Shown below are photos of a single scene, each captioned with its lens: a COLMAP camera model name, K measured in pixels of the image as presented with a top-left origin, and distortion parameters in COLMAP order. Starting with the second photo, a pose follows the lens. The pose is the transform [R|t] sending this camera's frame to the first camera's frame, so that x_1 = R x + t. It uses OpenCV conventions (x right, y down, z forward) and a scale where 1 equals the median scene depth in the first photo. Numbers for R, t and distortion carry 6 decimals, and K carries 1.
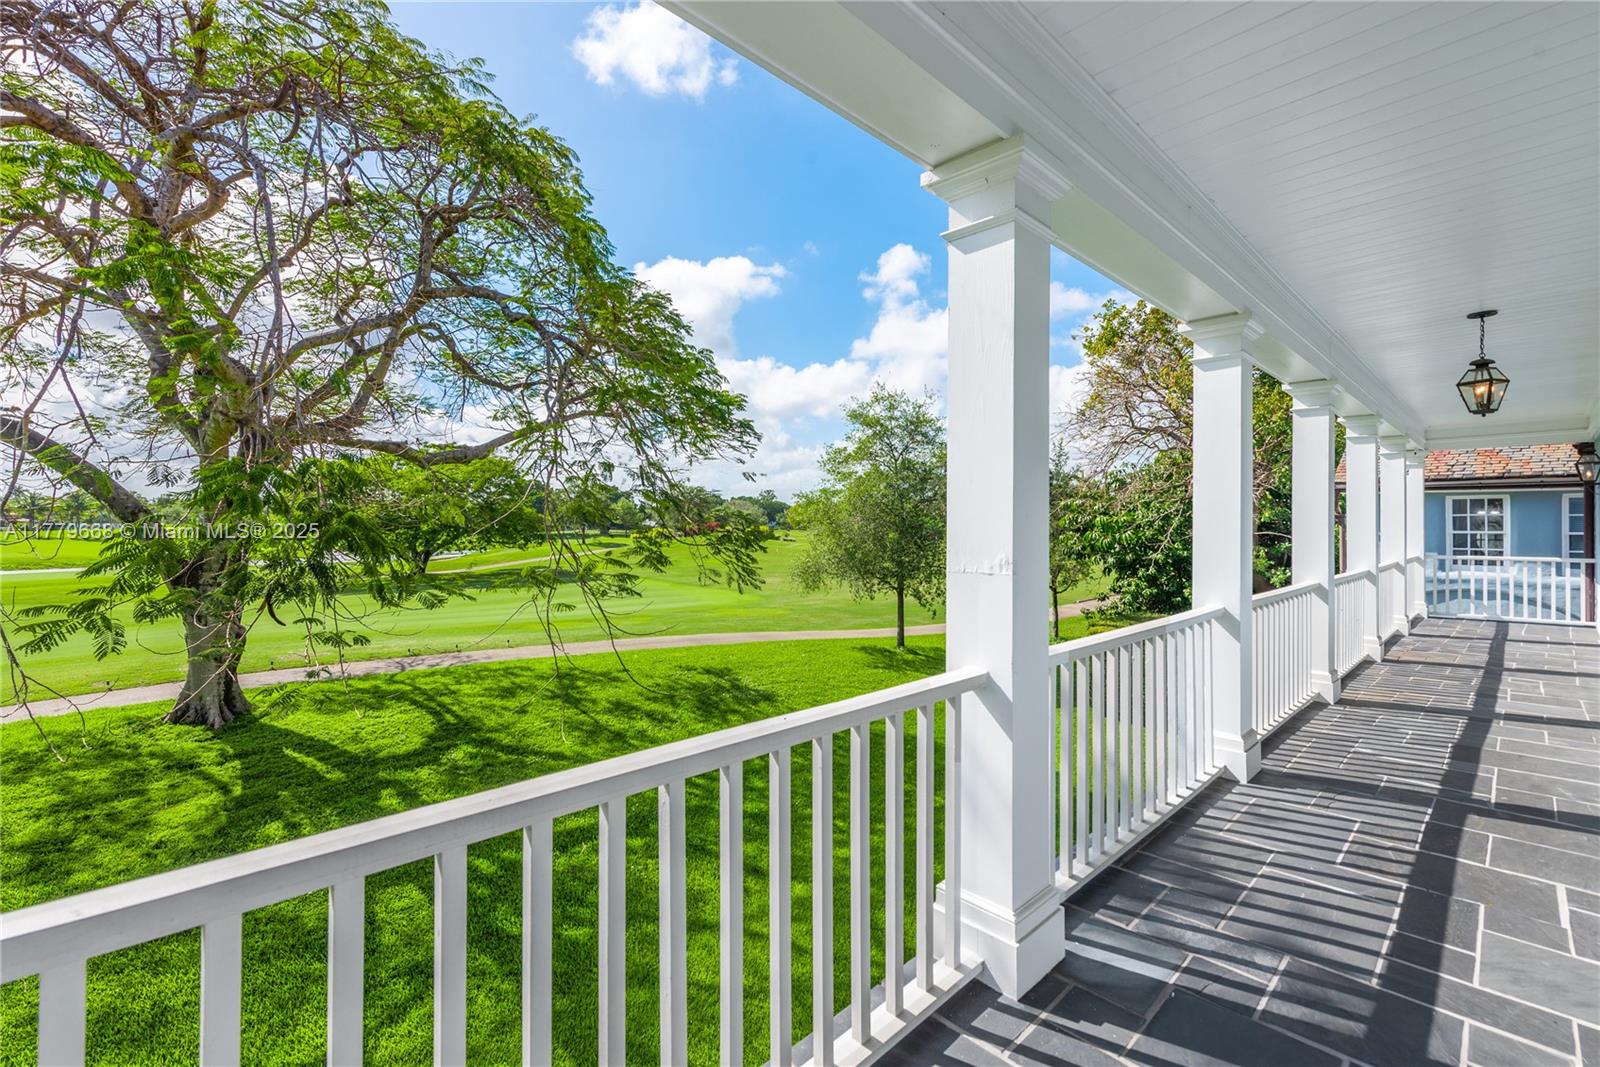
lens RADIAL K [[715.6, 0, 800.0], [0, 715.6, 533.5], [0, 0, 1]] dist [0.001048, -0.000129]
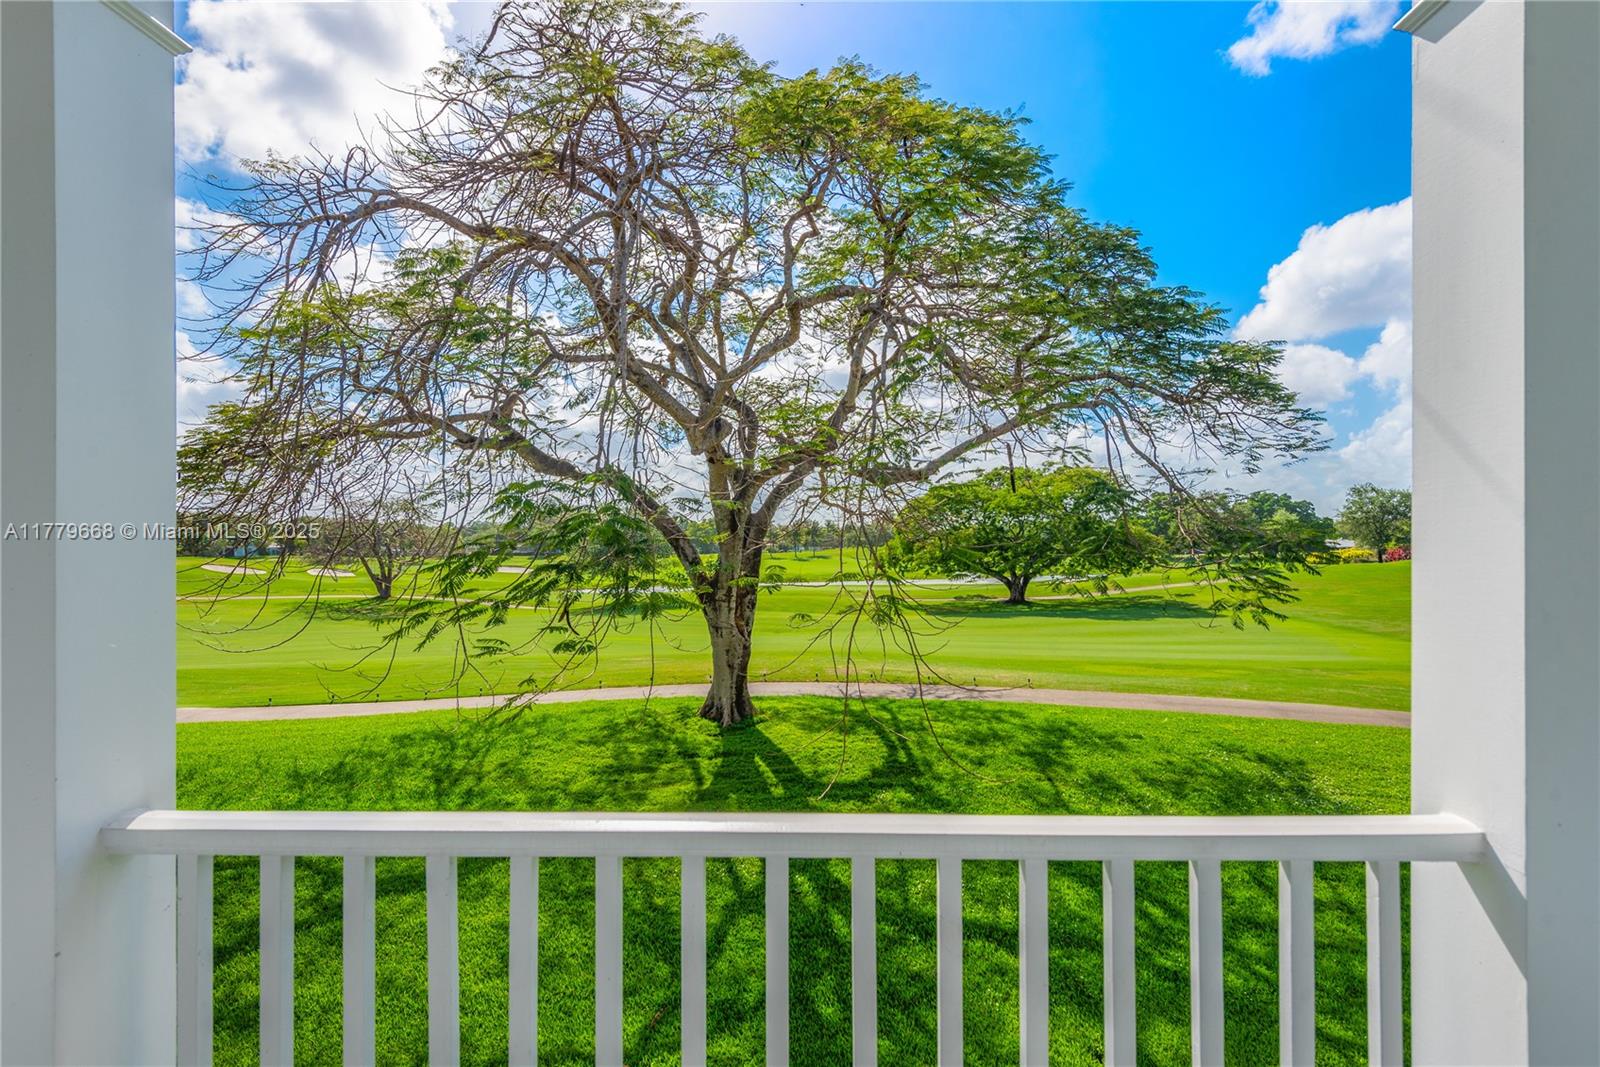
lens RADIAL K [[877.0, 0, 800.0], [0, 877.0, 533.5], [0, 0, 1]] dist [0.001217, -0.000586]
pose [[0.693111, -0.008269, -0.720783, 0.243142], [-0.009391, 0.999746, -0.020499, 0.000332], [0.720770, 0.020977, 0.692857, 0.140158]]
